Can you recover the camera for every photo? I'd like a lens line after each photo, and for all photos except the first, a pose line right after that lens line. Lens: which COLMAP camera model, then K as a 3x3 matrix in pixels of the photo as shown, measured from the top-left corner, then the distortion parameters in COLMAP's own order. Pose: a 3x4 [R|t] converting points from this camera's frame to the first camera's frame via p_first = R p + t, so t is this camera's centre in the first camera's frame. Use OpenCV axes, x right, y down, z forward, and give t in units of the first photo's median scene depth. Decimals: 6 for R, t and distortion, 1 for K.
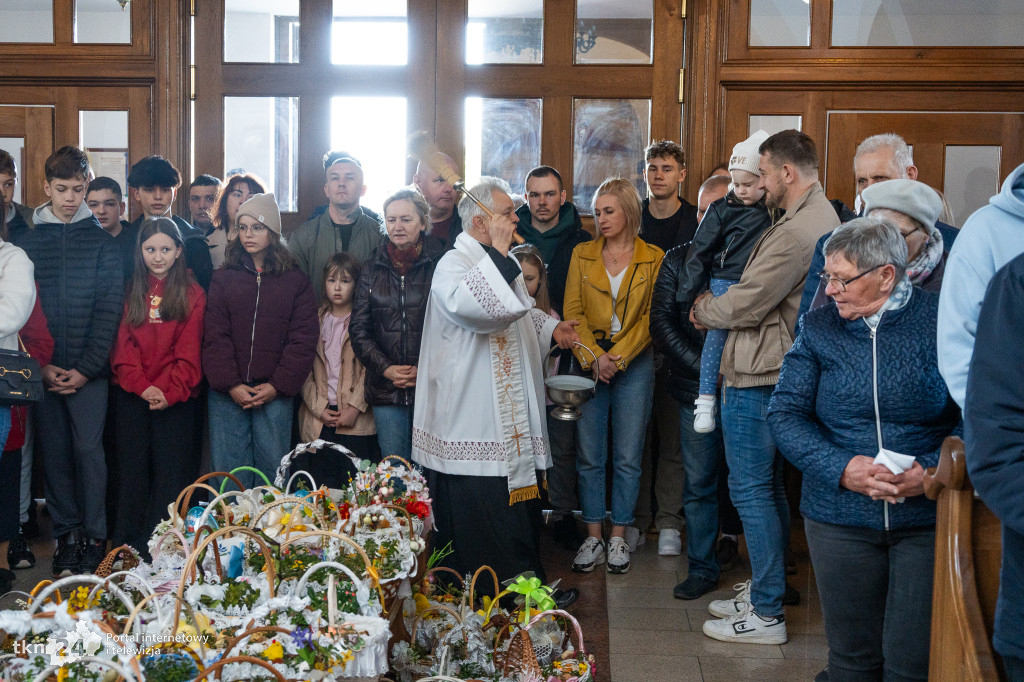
lens RADIAL K [[1339.0, 0, 490.4], [0, 1339.0, 421.3], [0, 0, 1]] dist [0.006899, 0.077835]
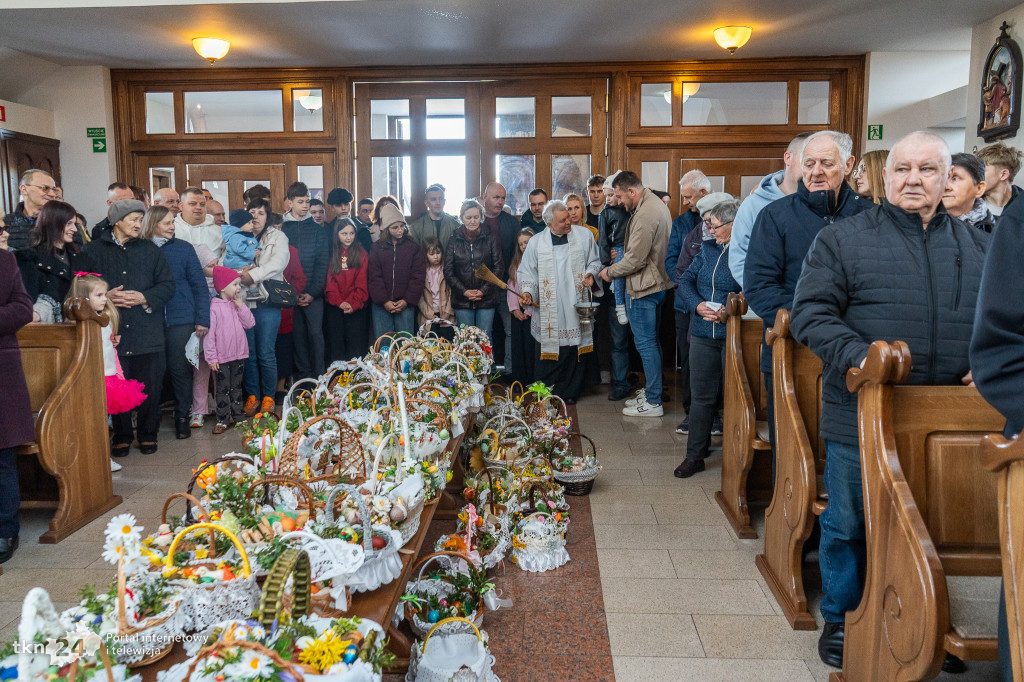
lens RADIAL K [[964.9, 0, 473.8], [0, 964.9, 433.8], [0, 0, 1]] dist [0.005803, 0.008208]
pose [[0.999731, -0.019715, 0.012198, -0.080578], [0.019484, 0.999634, 0.018765, 0.144285], [-0.012564, -0.018522, 0.999750, -0.433996]]
